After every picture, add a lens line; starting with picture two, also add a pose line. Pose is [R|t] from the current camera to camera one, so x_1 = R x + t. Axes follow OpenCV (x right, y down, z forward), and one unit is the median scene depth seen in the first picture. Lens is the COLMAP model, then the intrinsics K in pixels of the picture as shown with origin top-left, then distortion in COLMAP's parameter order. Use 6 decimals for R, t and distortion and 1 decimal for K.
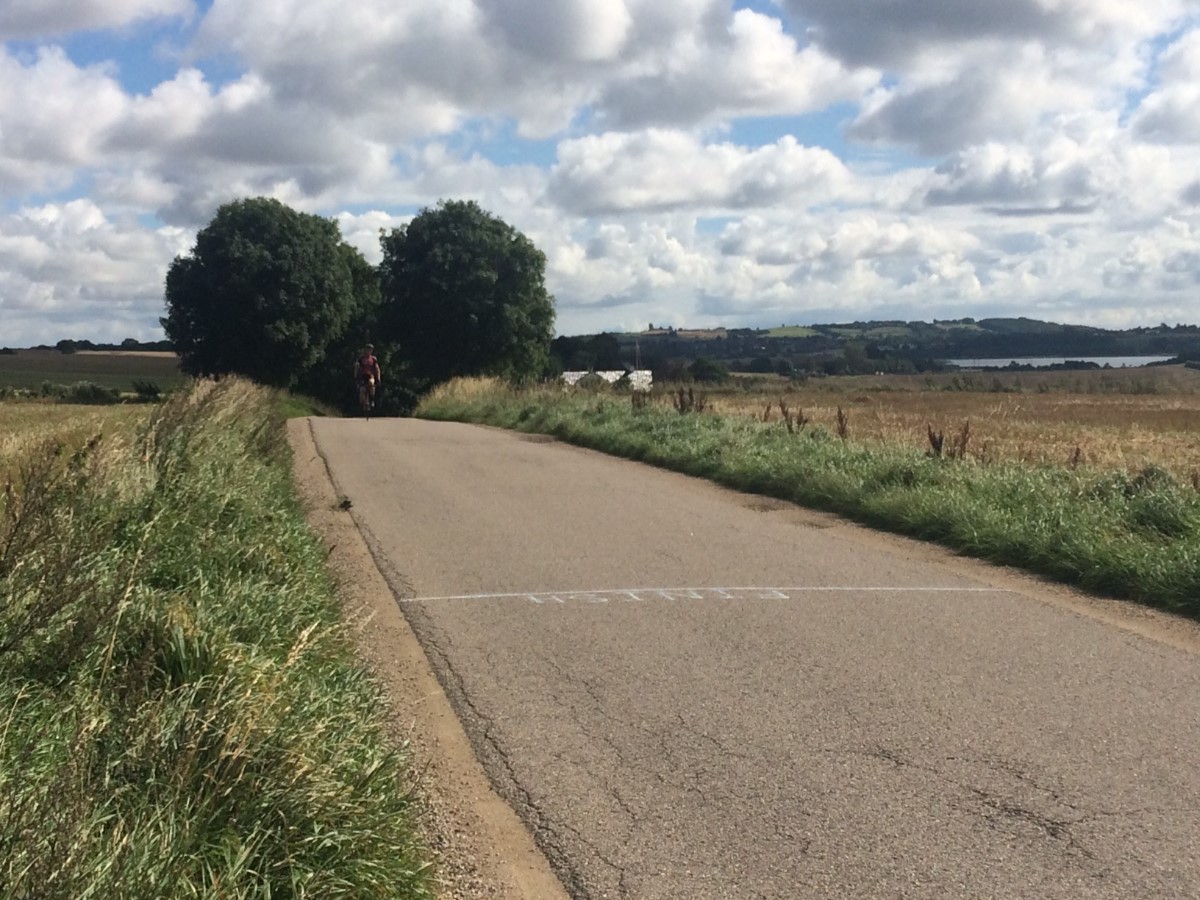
lens RADIAL K [[2035.5, 0, 692.4], [0, 2035.5, 449.2], [0, 0, 1]] dist [0.046675, 0.012421]
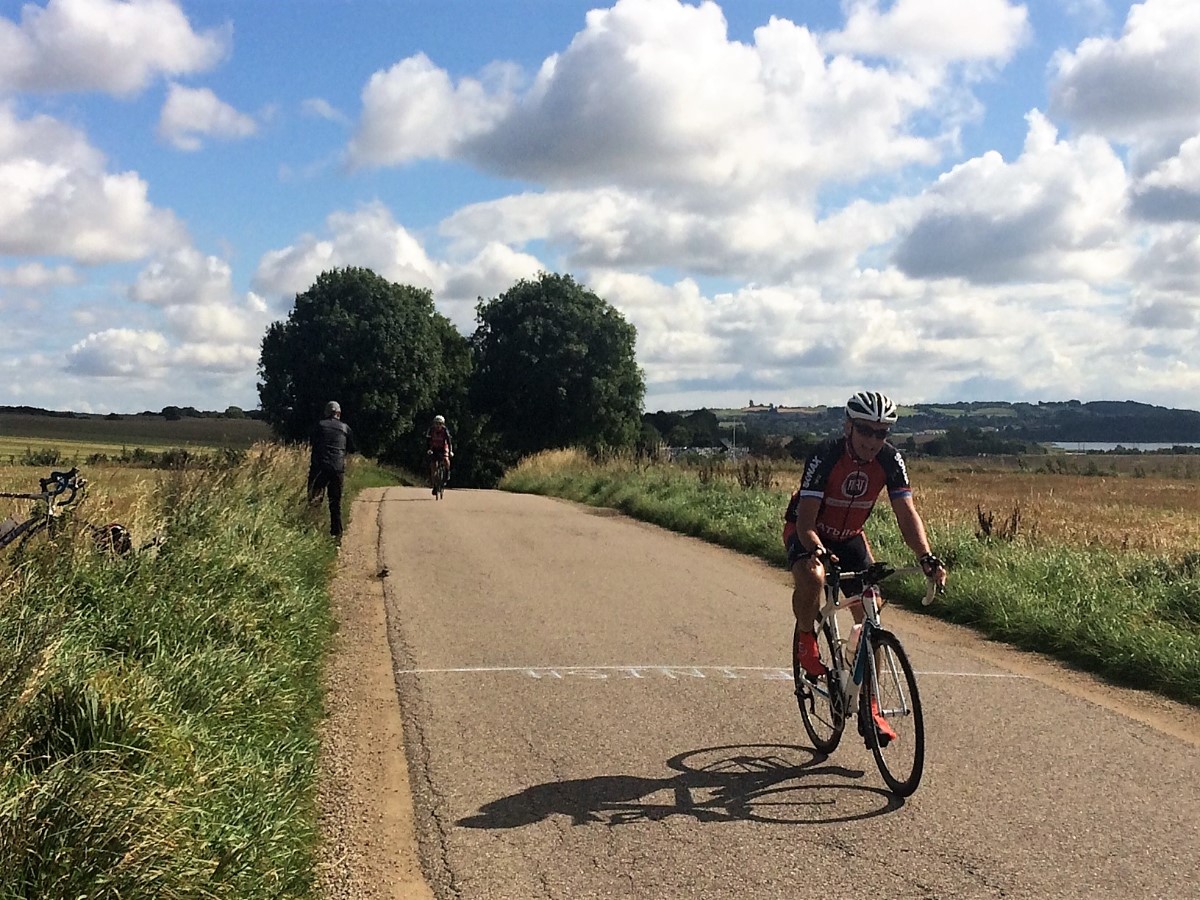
lens RADIAL K [[2039.5, 0, 718.2], [0, 2039.5, 445.9], [0, 0, 1]] dist [0.038992, 0.135654]
pose [[0.998308, 0.018660, -0.055067, 0.044177], [-0.020866, 0.998991, -0.039760, 0.001090], [0.054269, 0.040842, 0.997691, 0.016527]]
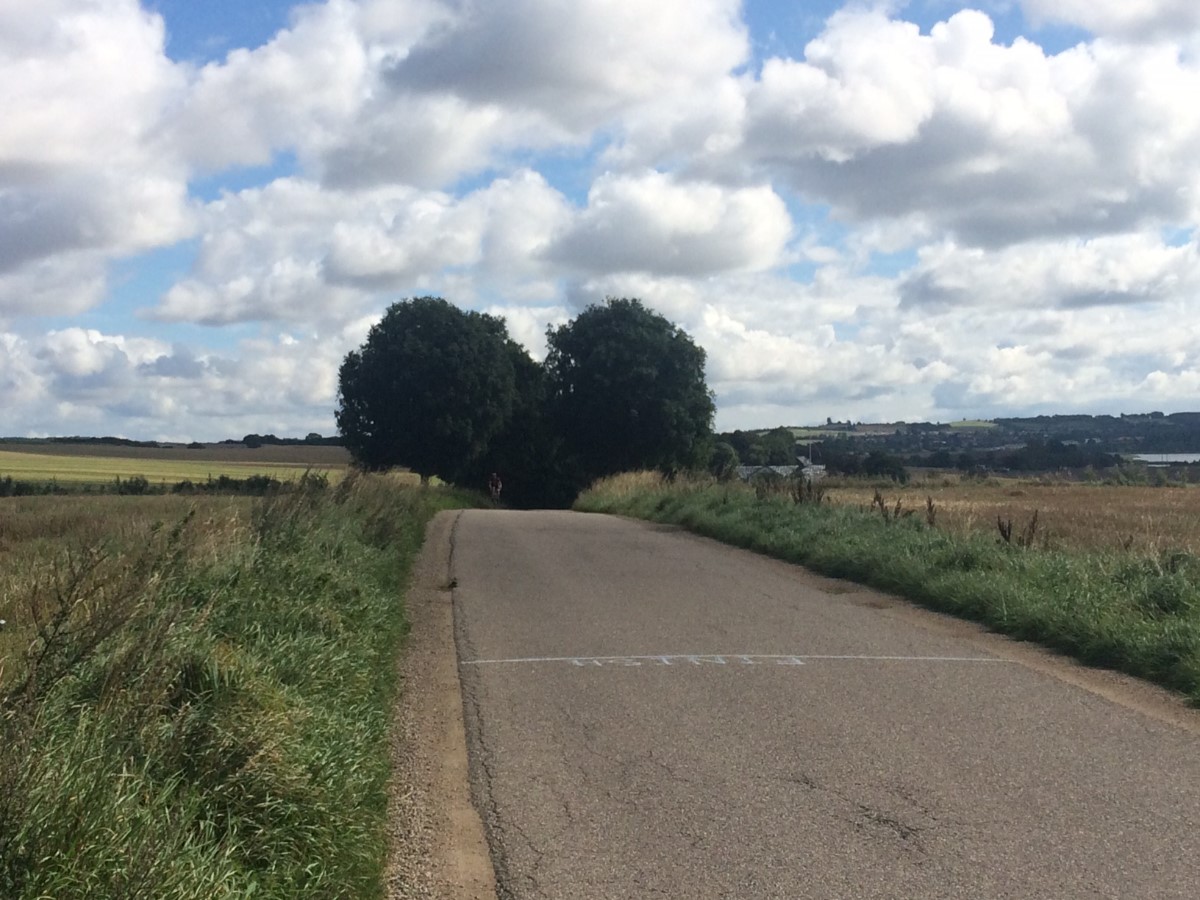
lens RADIAL K [[2184.8, 0, 736.1], [0, 2184.8, 451.1], [0, 0, 1]] dist [0.076841, 0.179049]
pose [[0.995267, 0.000302, -0.097177, 0.089608], [-0.004797, 0.998929, -0.046019, 0.008380], [0.097059, 0.046267, 0.994203, -0.141582]]
